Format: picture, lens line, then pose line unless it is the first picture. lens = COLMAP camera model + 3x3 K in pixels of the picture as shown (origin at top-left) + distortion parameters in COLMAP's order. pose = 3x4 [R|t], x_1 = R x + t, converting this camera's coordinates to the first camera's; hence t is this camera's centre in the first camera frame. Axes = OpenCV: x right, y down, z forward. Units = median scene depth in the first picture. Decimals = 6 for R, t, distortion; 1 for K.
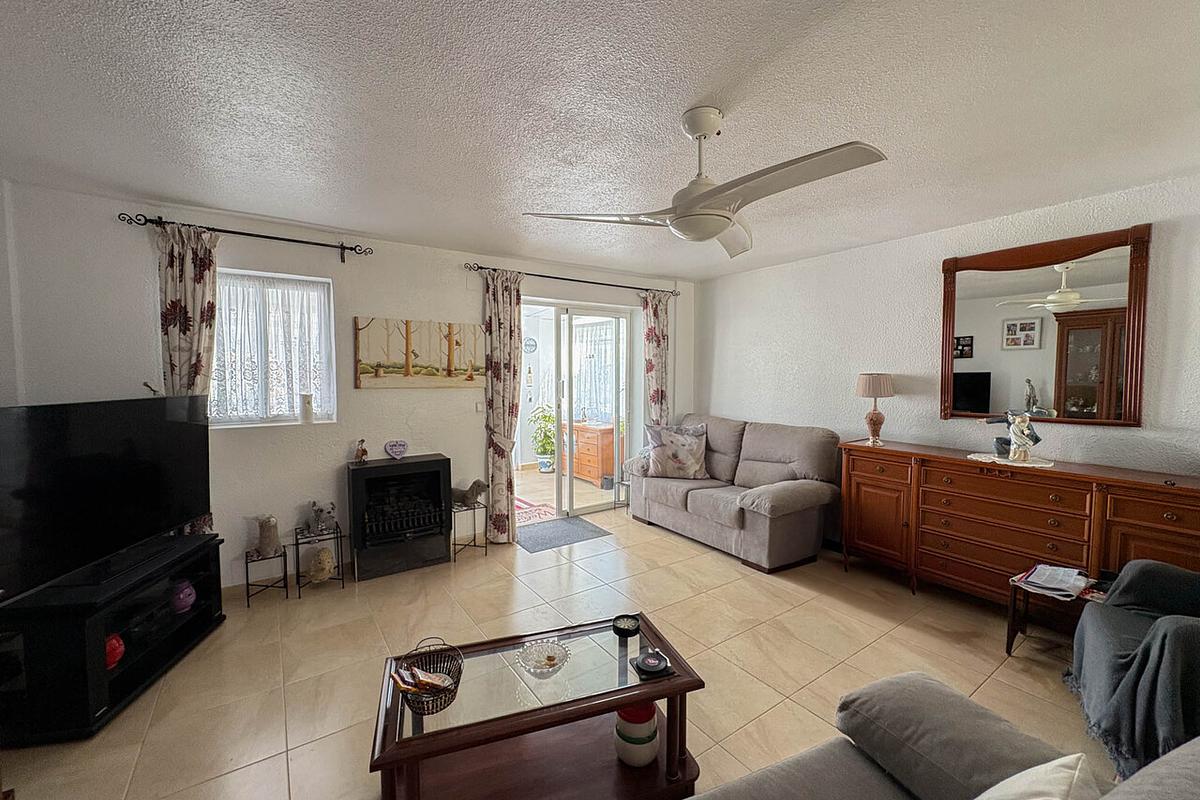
lens RADIAL K [[480.4, 0, 600.8], [0, 480.4, 395.8], [0, 0, 1]] dist [0.001919, -0.000095]
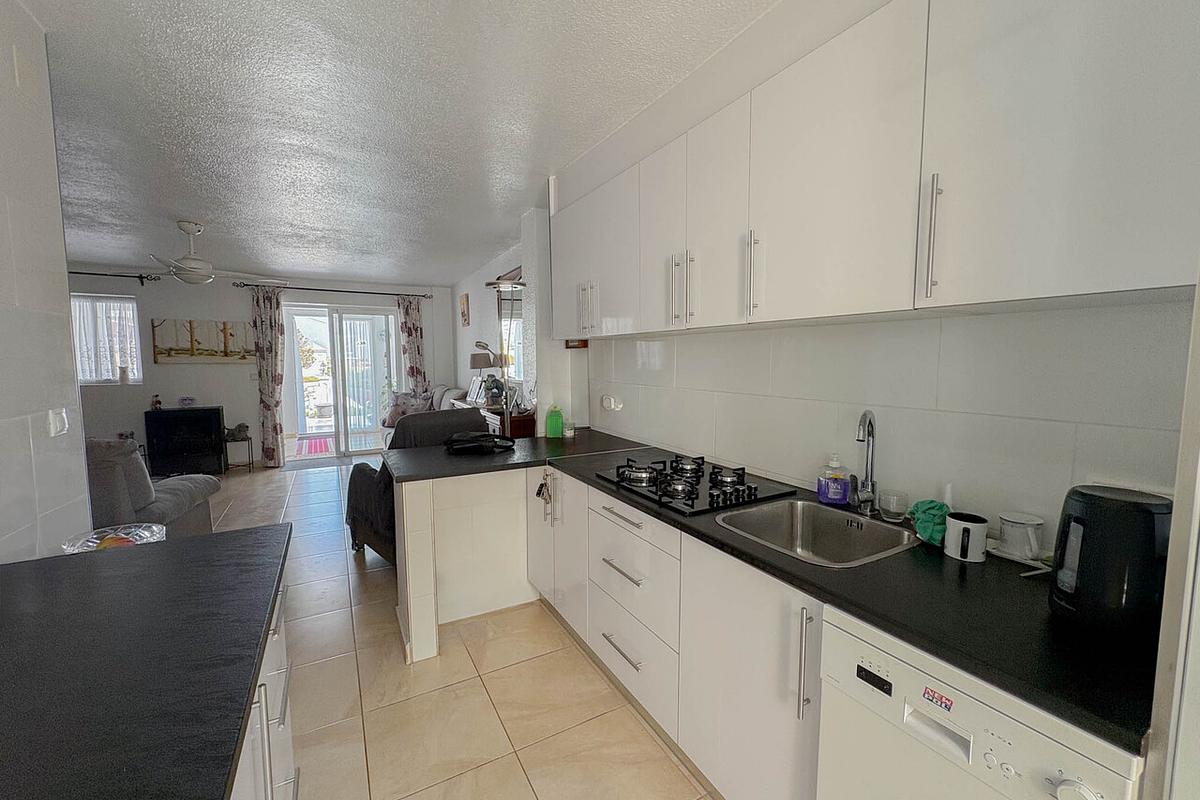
lens RADIAL K [[480.4, 0, 600.7], [0, 480.4, 400.9], [0, 0, 1]] dist [0.001919, -0.000095]
pose [[0.995183, -0.000304, -0.098032, 1.039639], [0.002665, 0.999709, 0.023955, 0.069179], [0.097996, -0.024101, 0.994895, -0.424377]]
